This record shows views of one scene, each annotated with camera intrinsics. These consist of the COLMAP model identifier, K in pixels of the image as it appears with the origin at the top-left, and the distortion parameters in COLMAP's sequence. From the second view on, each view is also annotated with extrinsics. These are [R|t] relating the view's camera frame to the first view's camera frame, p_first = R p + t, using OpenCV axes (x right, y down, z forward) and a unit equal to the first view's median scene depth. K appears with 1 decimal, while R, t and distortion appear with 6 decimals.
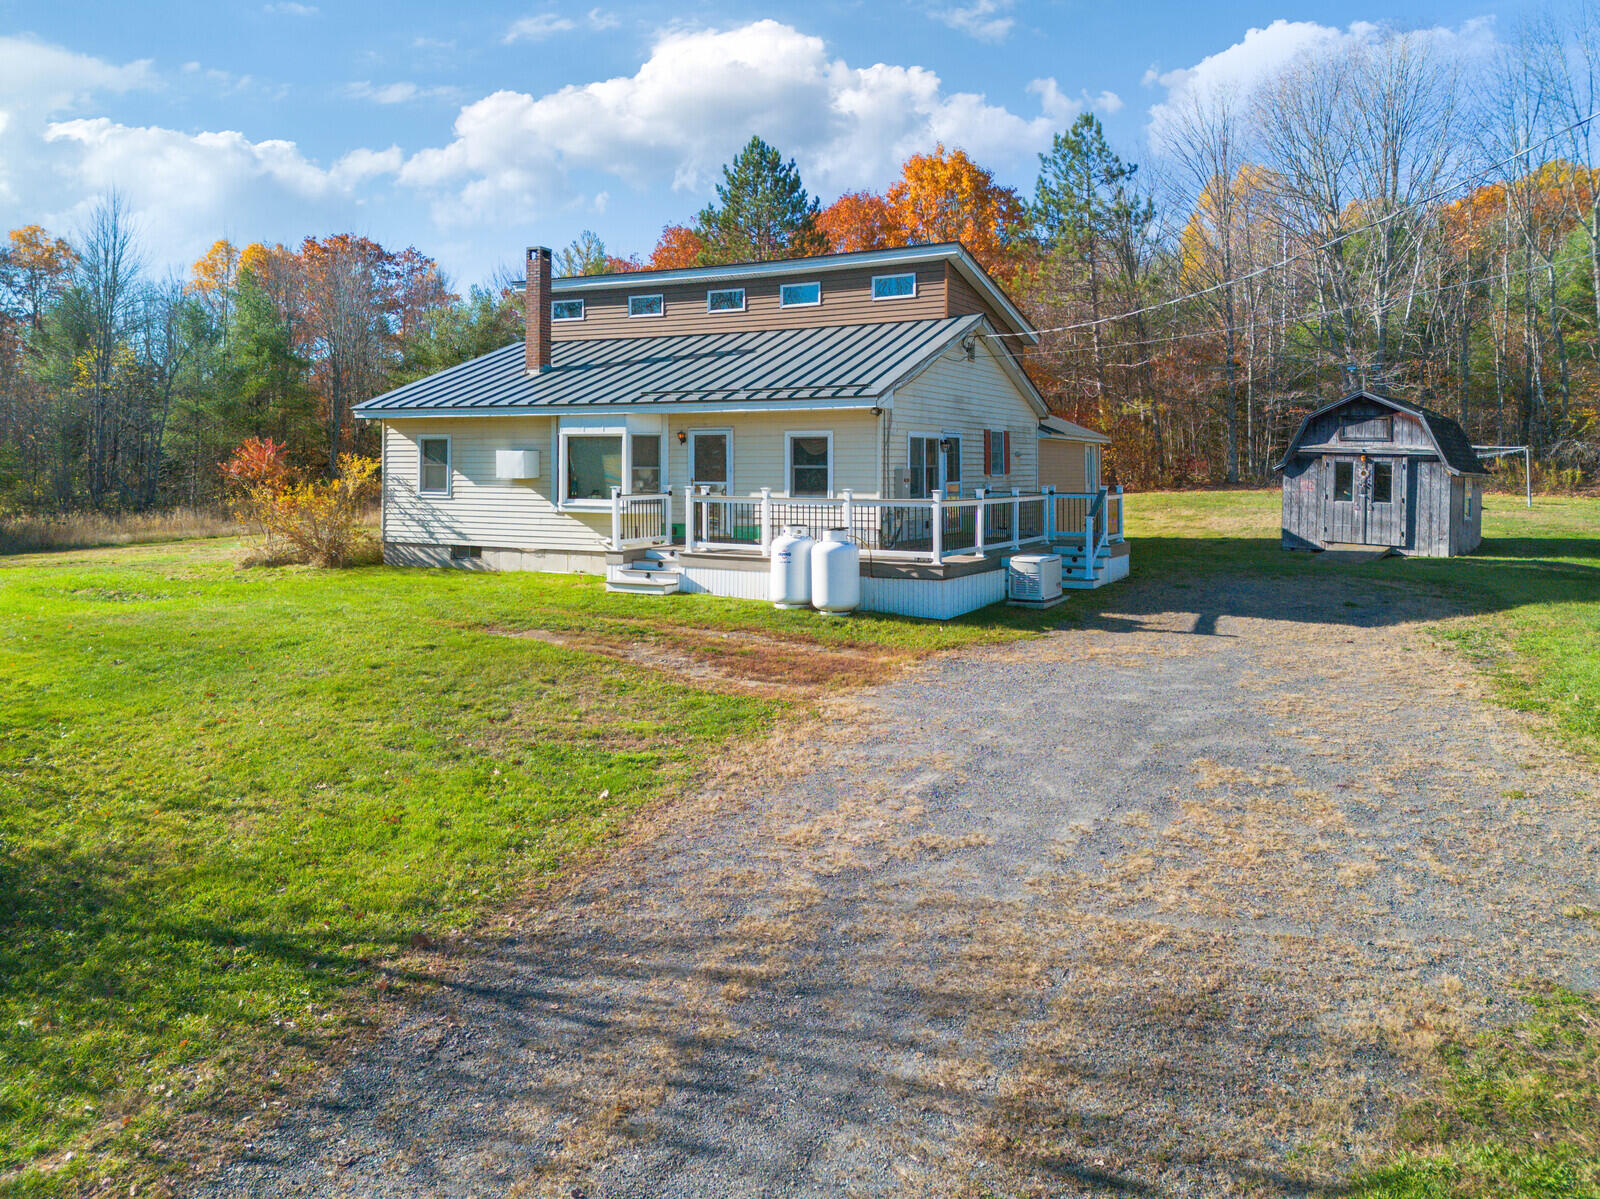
lens RADIAL K [[1155.5, 0, 796.7], [0, 1155.5, 449.9], [0, 0, 1]] dist [0.049137, -0.040741]
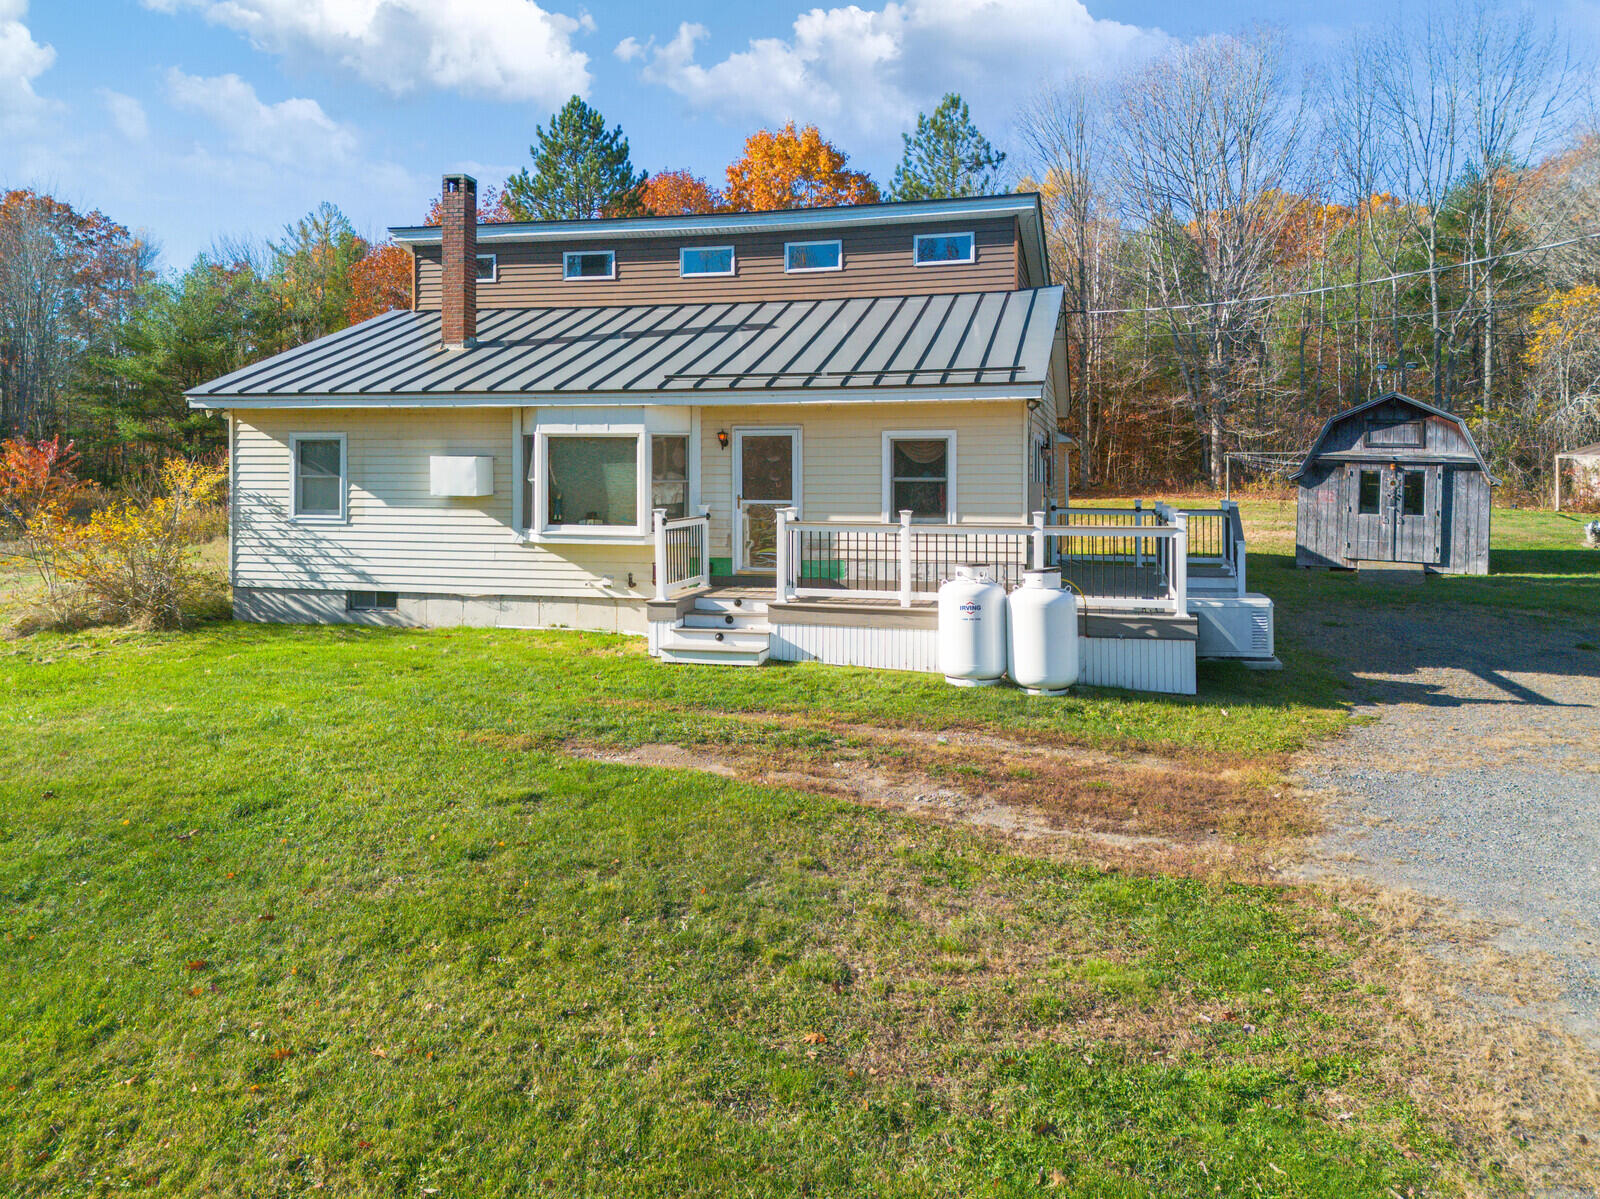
lens RADIAL K [[1157.1, 0, 801.9], [0, 1157.1, 471.5], [0, 0, 1]] dist [0.048058, -0.046525]
pose [[0.970885, -0.000482, 0.239544, -0.199796], [-0.003267, 0.999878, 0.015254, -0.001582], [-0.239522, -0.015592, 0.970766, 0.252356]]
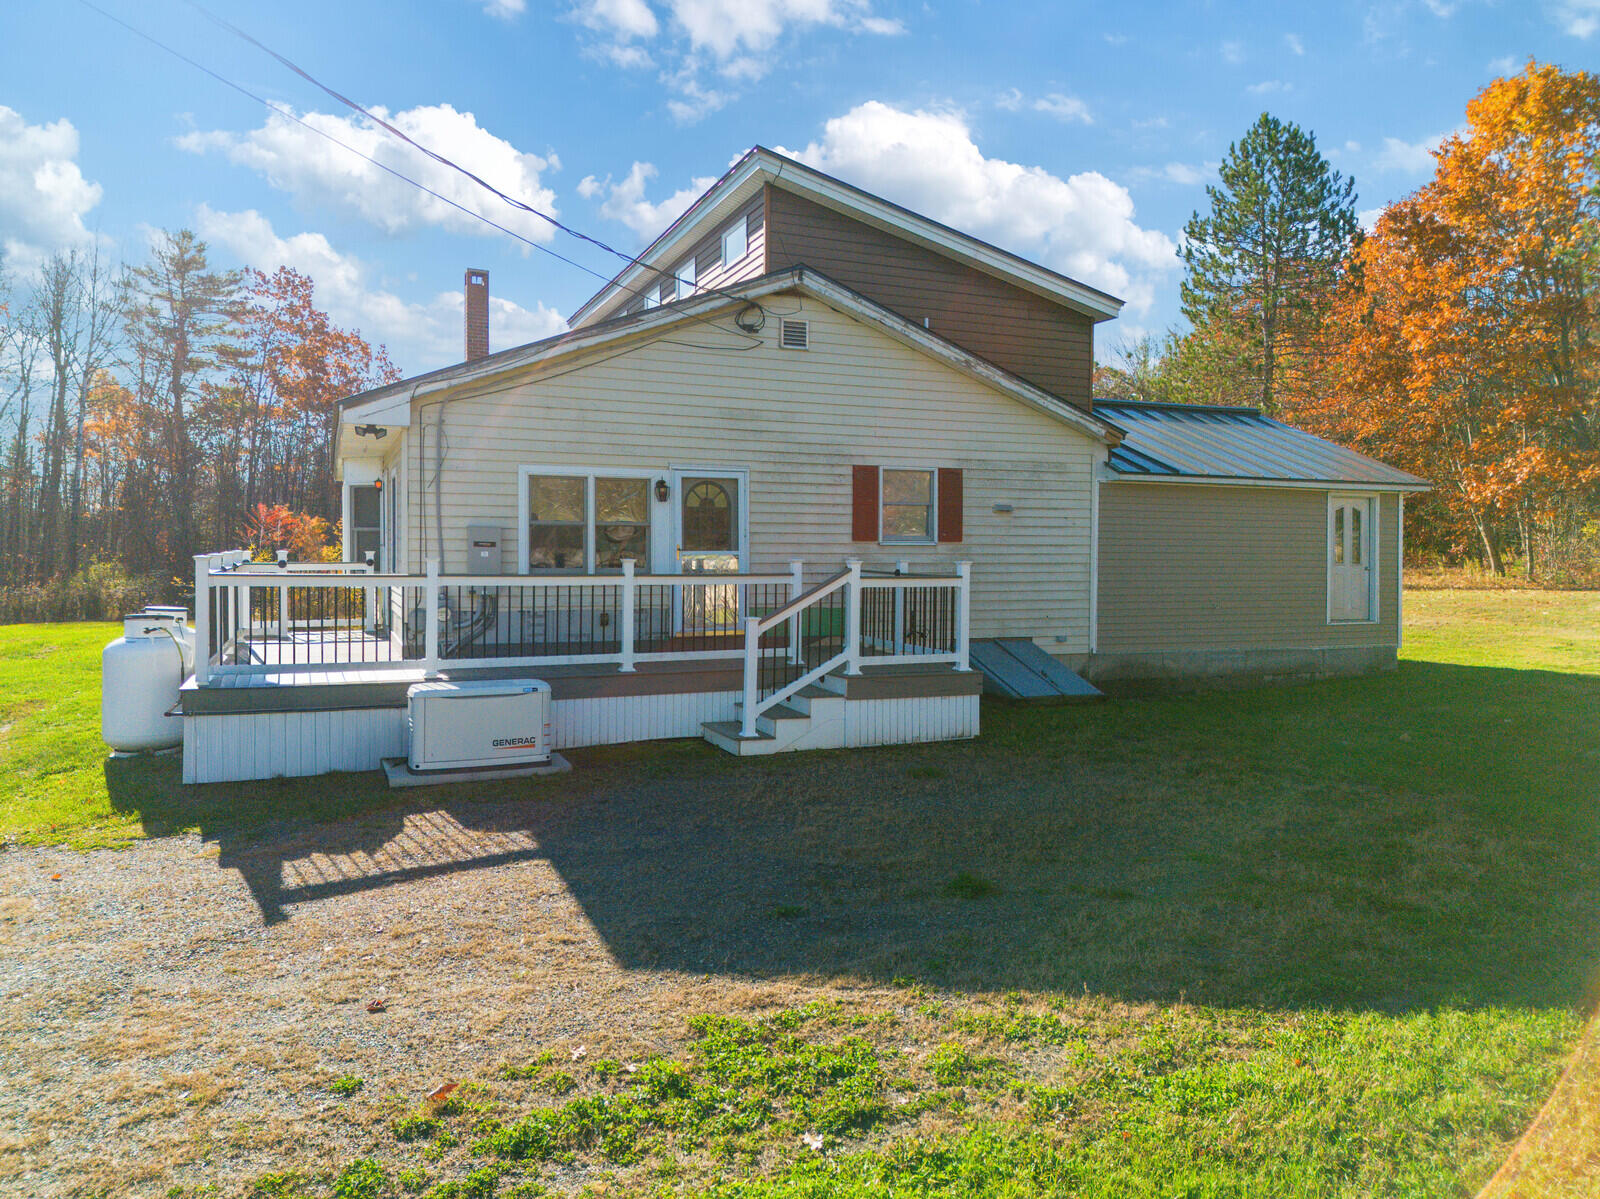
lens RADIAL K [[1116.9, 0, 821.9], [0, 1116.9, 568.5], [0, 0, 1]] dist [0.103896, -0.162164]
pose [[0.790096, 0.018886, -0.612692, 0.503857], [0.002579, 0.999414, 0.034133, 0.015350], [0.612978, -0.028549, 0.789584, 0.533318]]
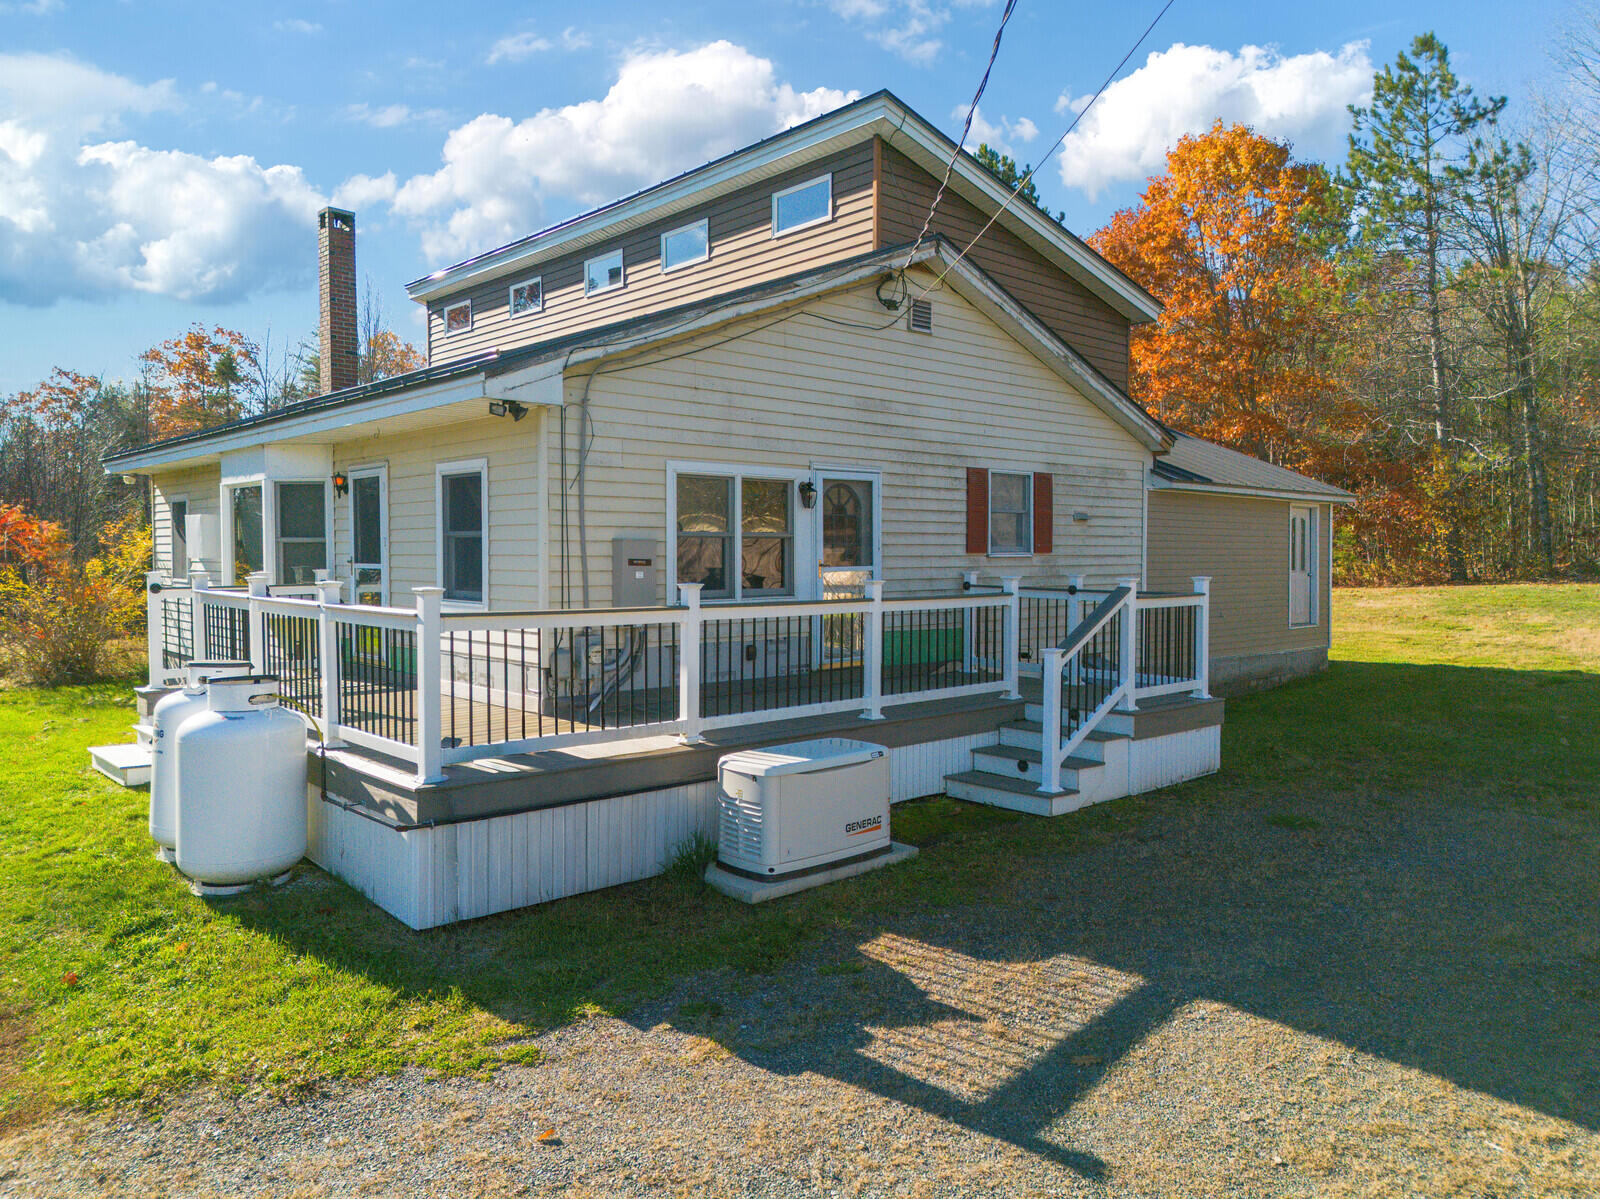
lens RADIAL K [[1105.2, 0, 802.3], [0, 1105.2, 589.4], [0, 0, 1]] dist [0.071983, -0.056892]
pose [[0.946861, 0.012953, -0.321383, 0.254832], [0.003486, 0.998717, 0.050524, 0.011528], [0.321625, -0.048960, 0.945601, 0.494529]]
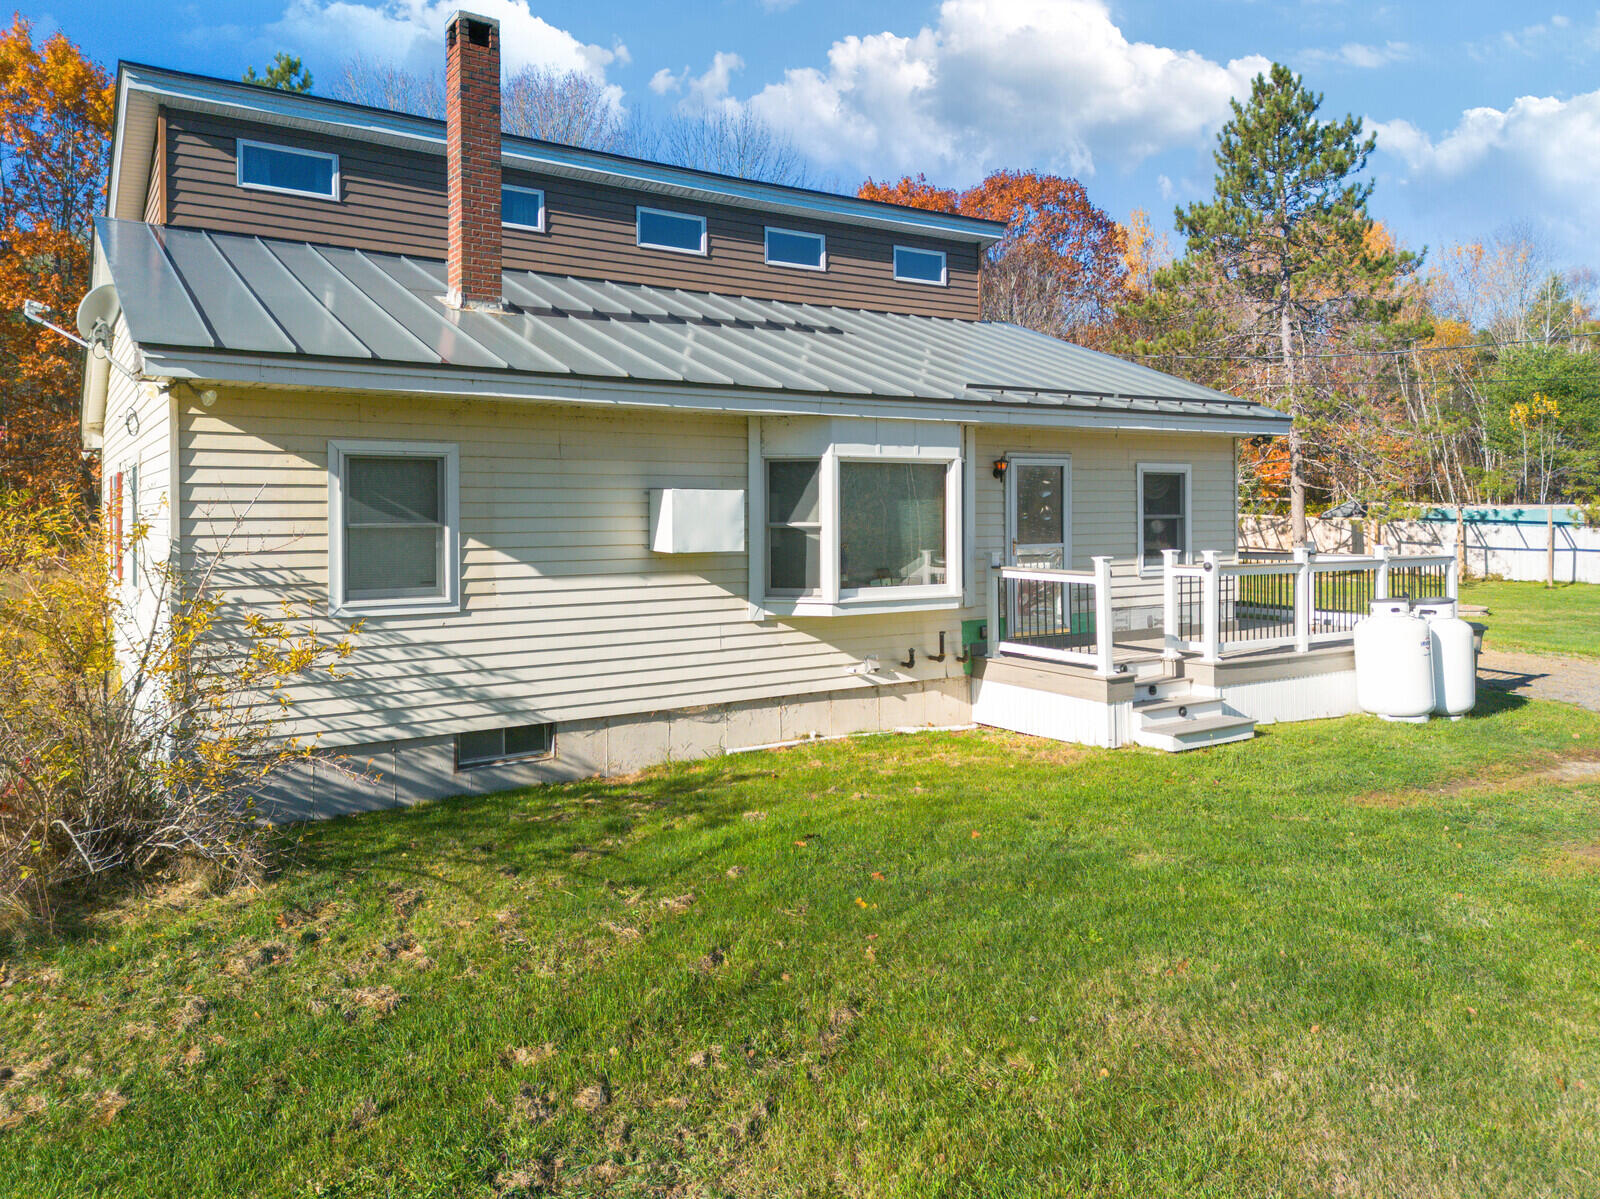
lens RADIAL K [[1149.9, 0, 801.3], [0, 1149.9, 526.4], [0, 0, 1]] dist [0.073718, -0.087458]
pose [[0.478953, -0.015207, 0.877709, -0.578948], [-0.003299, 0.999812, 0.019123, 0.006054], [-0.877834, -0.012055, 0.478813, 0.720732]]
